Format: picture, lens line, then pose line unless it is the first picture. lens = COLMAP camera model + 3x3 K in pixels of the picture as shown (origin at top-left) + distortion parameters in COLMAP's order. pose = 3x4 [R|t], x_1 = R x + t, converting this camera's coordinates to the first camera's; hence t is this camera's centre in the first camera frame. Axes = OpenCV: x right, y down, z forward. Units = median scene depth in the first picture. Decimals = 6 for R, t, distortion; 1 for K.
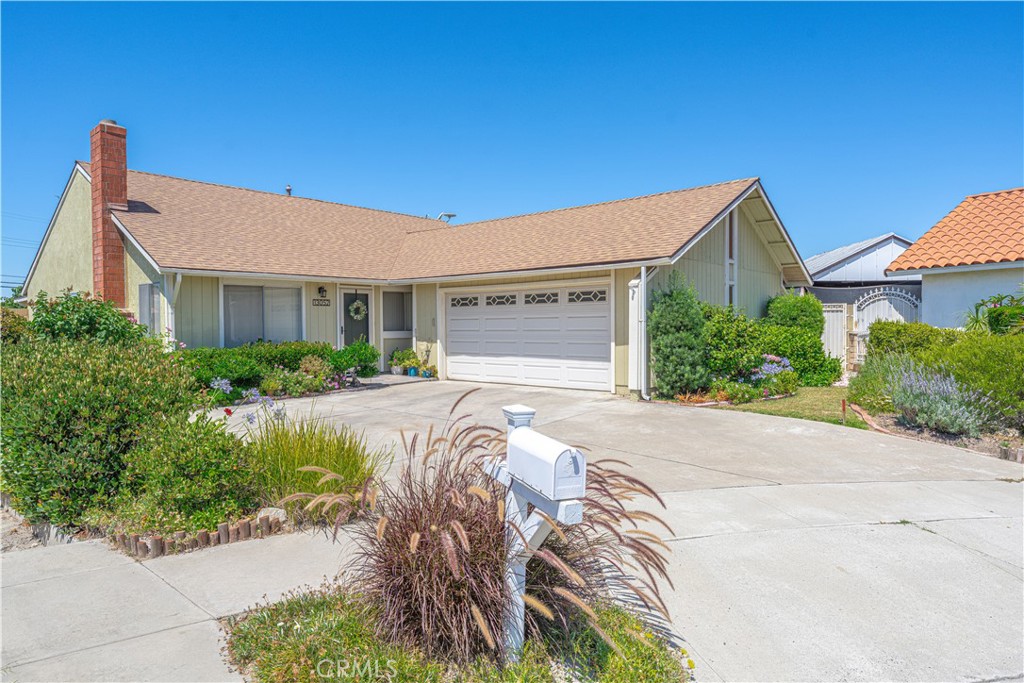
lens RADIAL K [[618.4, 0, 522.3], [0, 618.4, 325.6], [0, 0, 1]] dist [0.000209, 0.001917]
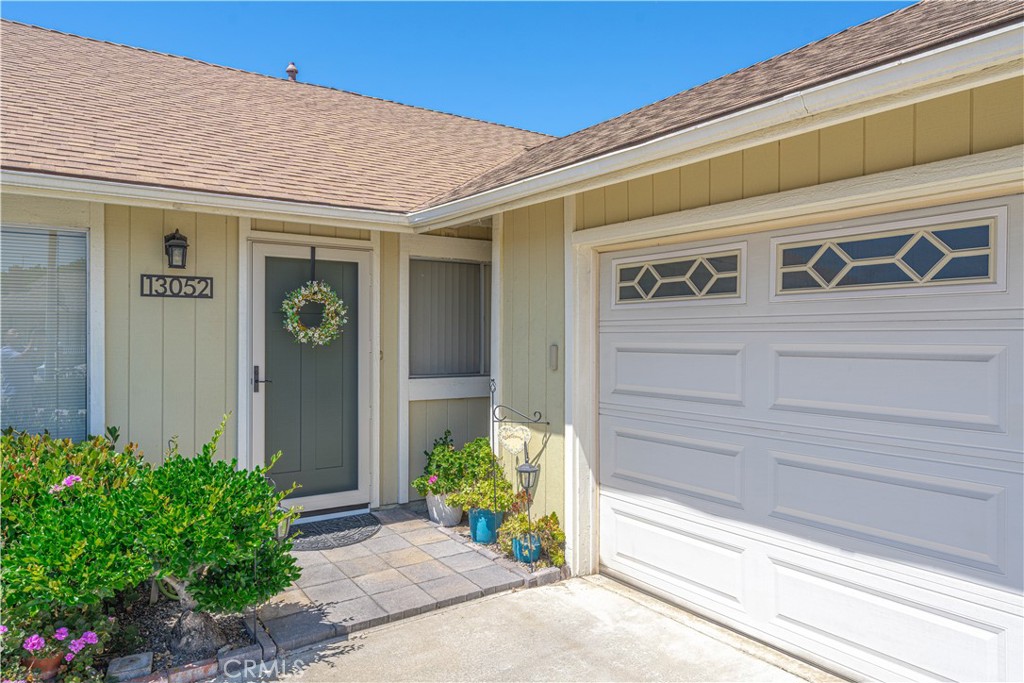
lens RADIAL K [[690.8, 0, 513.7], [0, 690.8, 334.2], [0, 0, 1]] dist [0.005048, 0.000840]
pose [[0.963916, 0.011609, -0.265953, -0.091347], [-0.013318, 0.999901, -0.004621, -0.016456], [0.265873, 0.007997, 0.963975, 0.806033]]
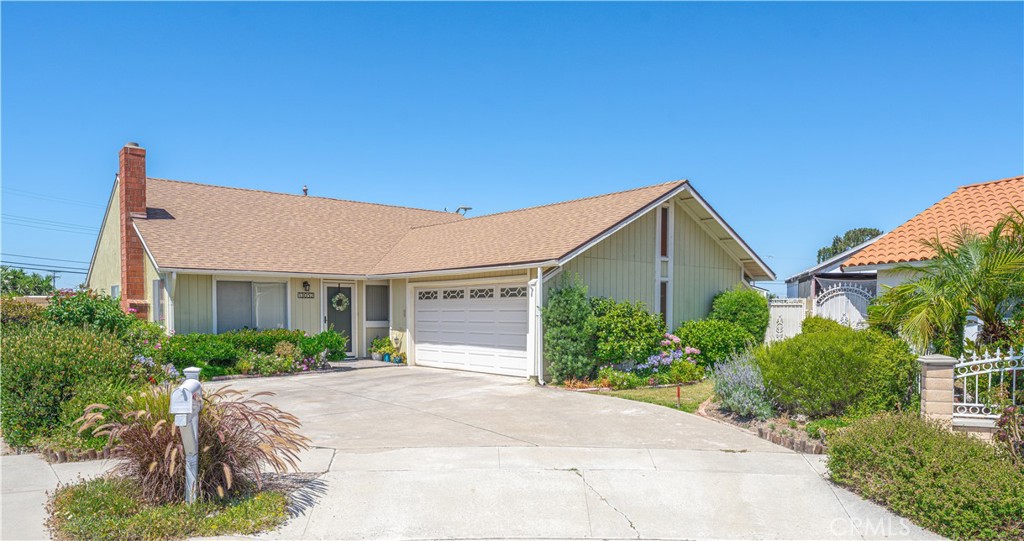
lens RADIAL K [[671.5, 0, 520.0], [0, 671.5, 324.4], [0, 0, 1]] dist [0.007958, -0.000962]
pose [[0.987918, 0.011911, -0.154517, 0.285867], [-0.009442, 0.999816, 0.016699, -0.009040], [0.154688, -0.015039, 0.987849, -0.182071]]
